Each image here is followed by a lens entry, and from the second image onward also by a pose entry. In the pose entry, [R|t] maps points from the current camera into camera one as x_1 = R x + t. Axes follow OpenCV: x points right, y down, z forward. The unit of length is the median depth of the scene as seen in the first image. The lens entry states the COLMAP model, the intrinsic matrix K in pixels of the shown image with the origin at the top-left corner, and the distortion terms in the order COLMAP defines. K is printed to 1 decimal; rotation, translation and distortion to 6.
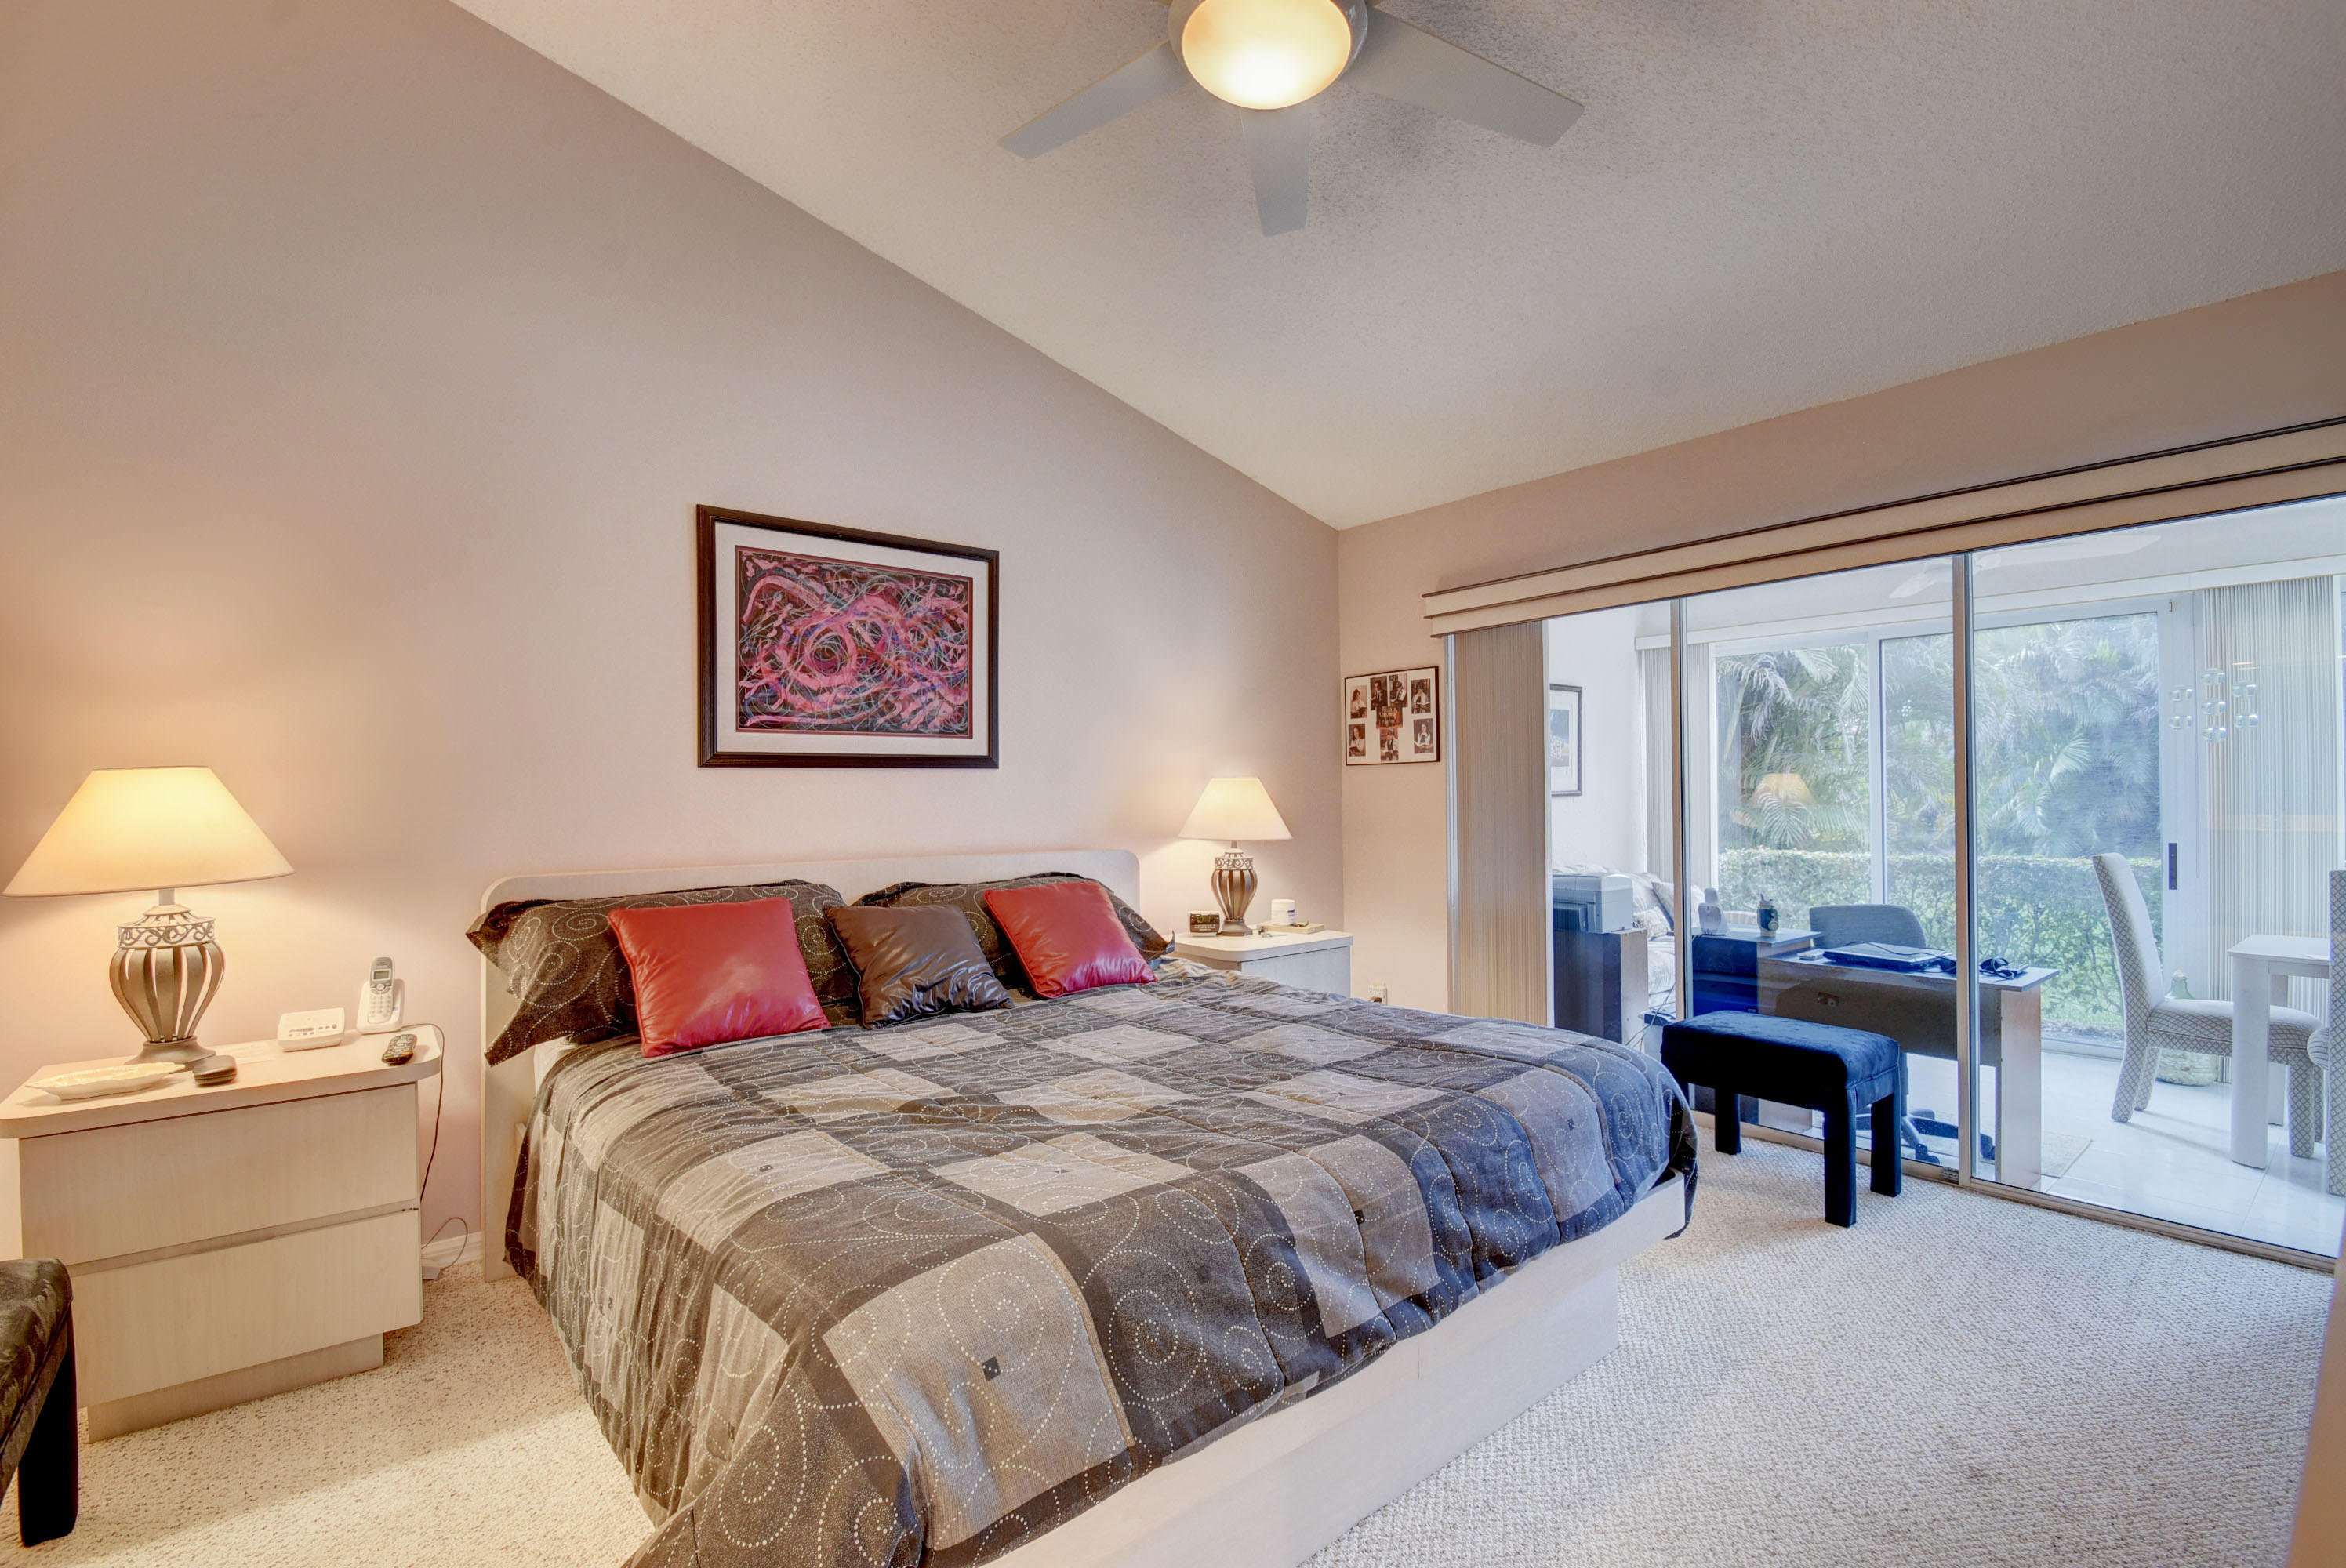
lens RADIAL K [[1032.1, 0, 1161.1], [0, 1032.1, 790.2], [0, 0, 1]] dist [0.001049, -0.008876]
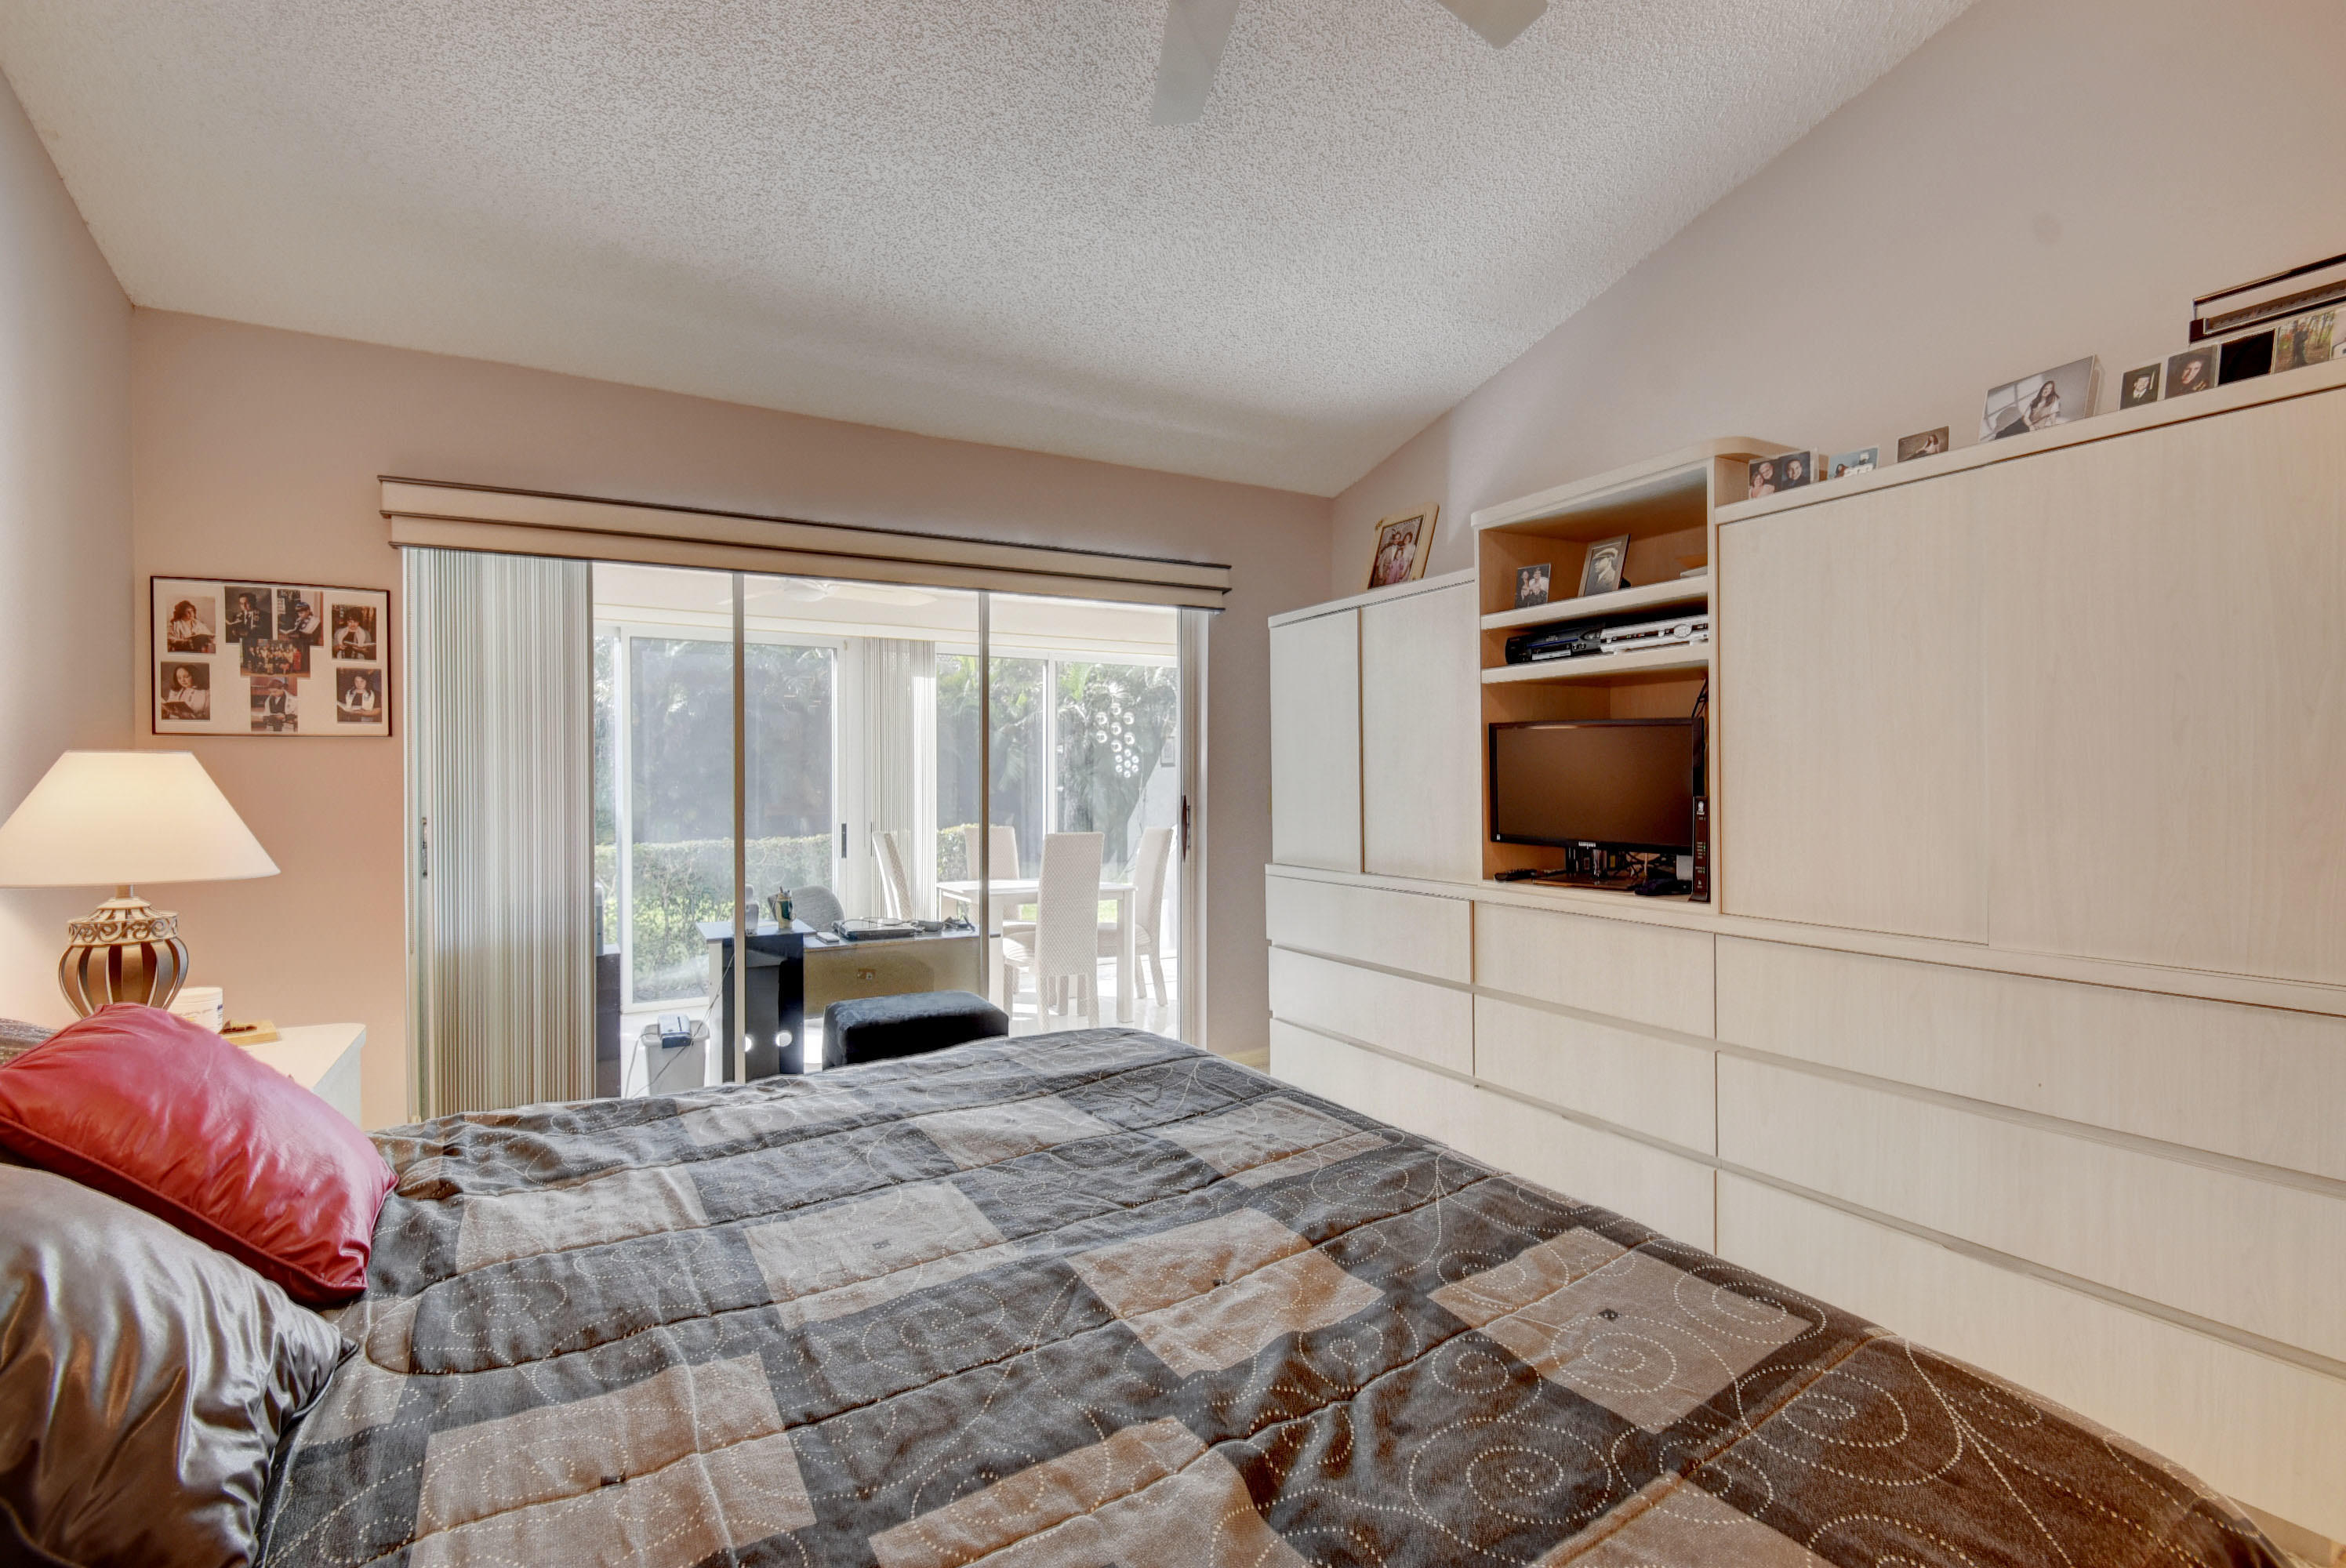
lens RADIAL K [[1032.1, 0, 1165.2], [0, 1032.1, 777.7], [0, 0, 1]] dist [0.001049, -0.008876]
pose [[0.172220, 0.006736, 0.985035, -0.283154], [0.002714, 0.999970, -0.007313, 0.004311], [-0.985055, 0.003932, 0.172196, 0.397627]]
